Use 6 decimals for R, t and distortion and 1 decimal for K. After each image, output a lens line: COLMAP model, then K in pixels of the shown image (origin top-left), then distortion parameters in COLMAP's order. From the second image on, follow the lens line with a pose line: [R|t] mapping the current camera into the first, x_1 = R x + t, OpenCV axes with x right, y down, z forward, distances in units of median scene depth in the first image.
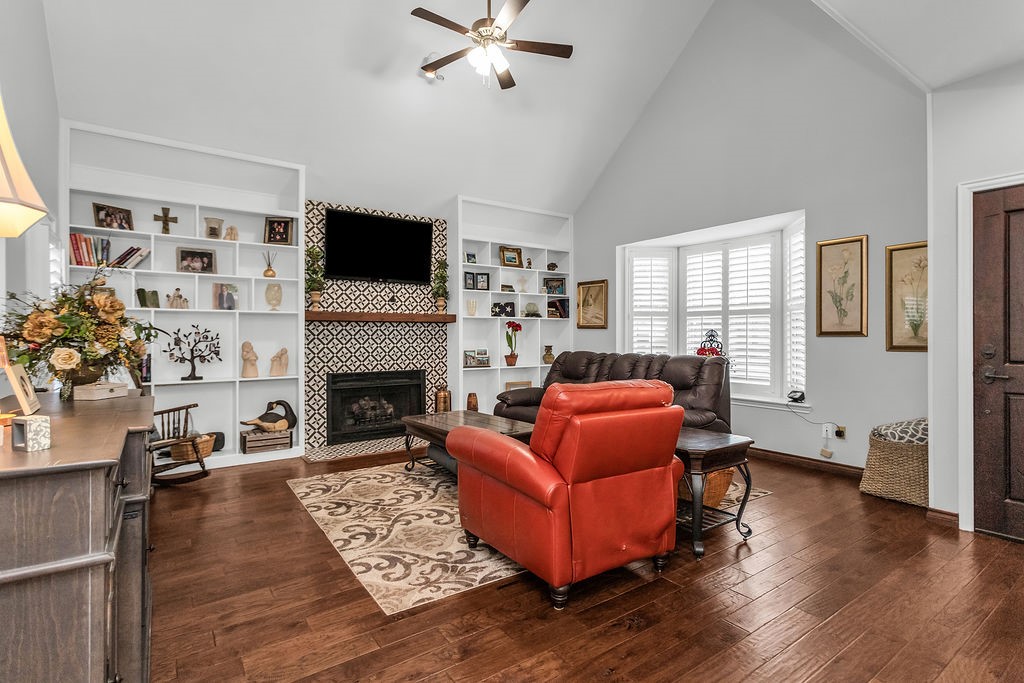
lens RADIAL K [[496.6, 0, 512.0], [0, 496.6, 341.5], [0, 0, 1]] dist [0.000213, 0.000451]
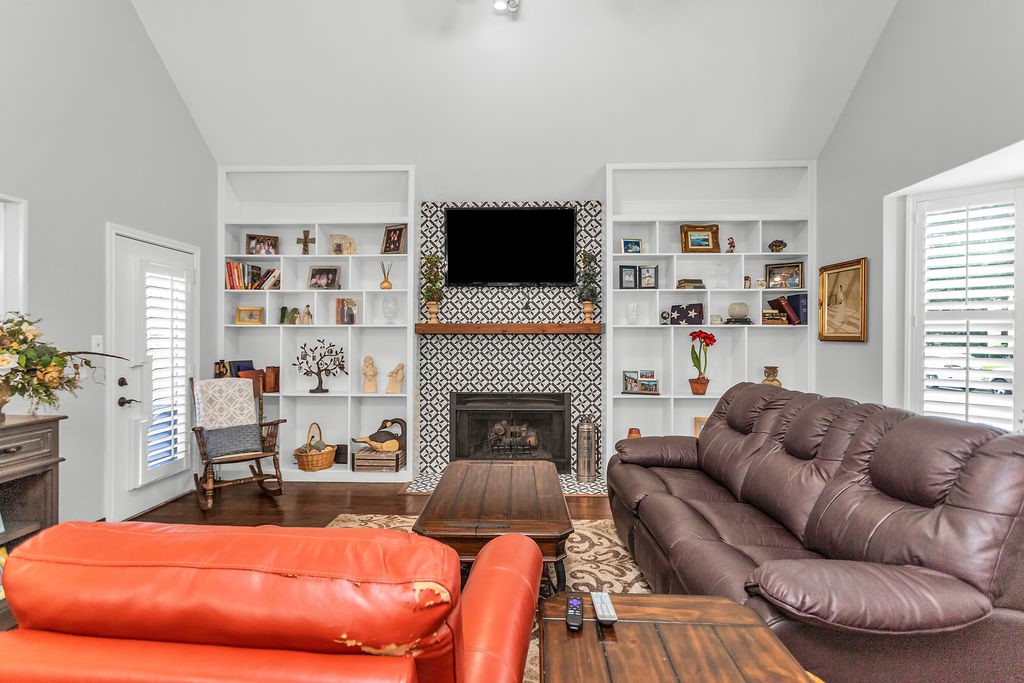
lens RADIAL K [[487.5, 0, 512.0], [0, 487.5, 341.5], [0, 0, 1]] dist [-0.001699, 0.000175]
pose [[0.797291, 0.005622, -0.603570, 0.269509], [-0.009870, 0.999944, -0.003724, -0.027346], [0.603515, 0.008926, 0.797302, 0.395831]]
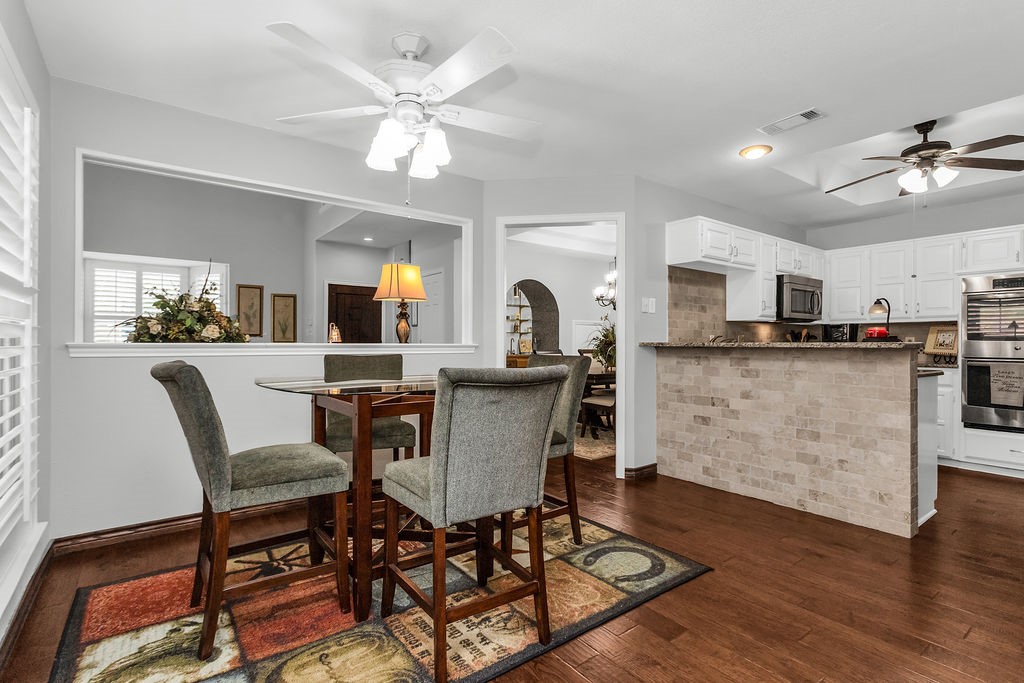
lens RADIAL K [[494.4, 0, 509.3], [0, 494.4, 341.4], [0, 0, 1]] dist [0.003938, 0.000715]
pose [[-0.030238, 0.005355, 0.999528, -1.081384], [0.009346, 0.999943, -0.005075, 0.022173], [-0.999499, 0.009188, -0.030286, 0.058579]]
